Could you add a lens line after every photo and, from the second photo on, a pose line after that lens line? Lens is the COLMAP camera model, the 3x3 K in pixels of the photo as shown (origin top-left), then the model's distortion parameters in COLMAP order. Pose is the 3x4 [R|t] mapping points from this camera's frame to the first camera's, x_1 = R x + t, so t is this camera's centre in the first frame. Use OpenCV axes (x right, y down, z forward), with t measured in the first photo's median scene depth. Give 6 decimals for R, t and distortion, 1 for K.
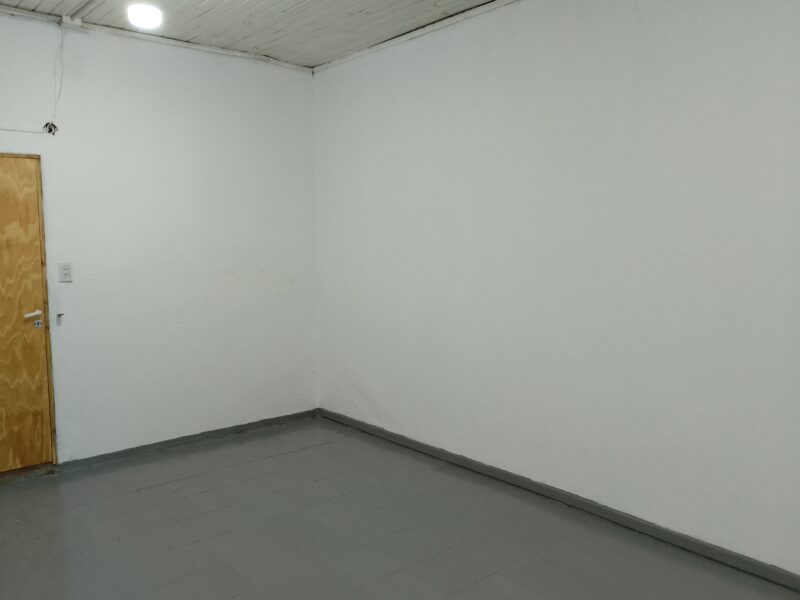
lens RADIAL K [[661.1, 0, 400.3], [0, 661.1, 301.0], [0, 0, 1]] dist [0.050068, -0.052838]
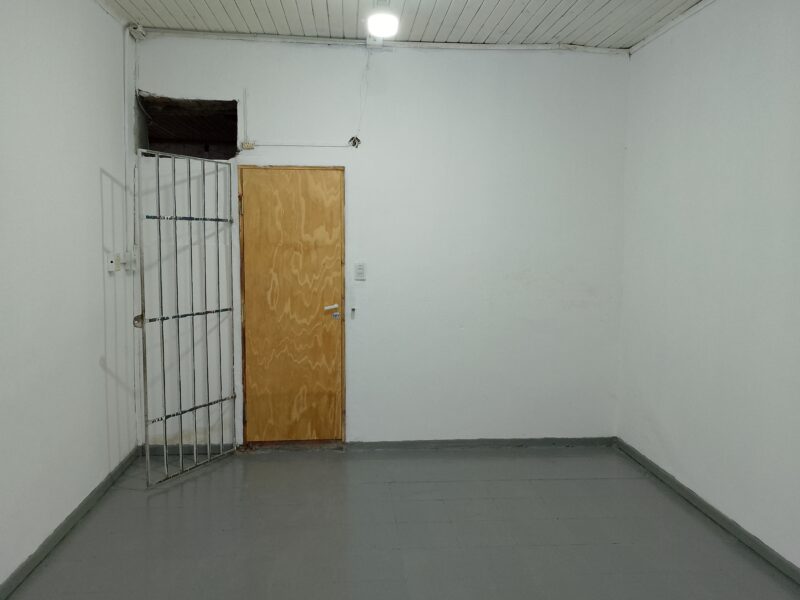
lens RADIAL K [[661.1, 0, 400.9], [0, 661.1, 301.8], [0, 0, 1]] dist [0.050068, -0.052838]
pose [[0.806859, 0.065677, -0.587082, 0.205124], [-0.068659, 0.997491, 0.017227, -0.016694], [0.586741, 0.026408, 0.809344, 0.155762]]
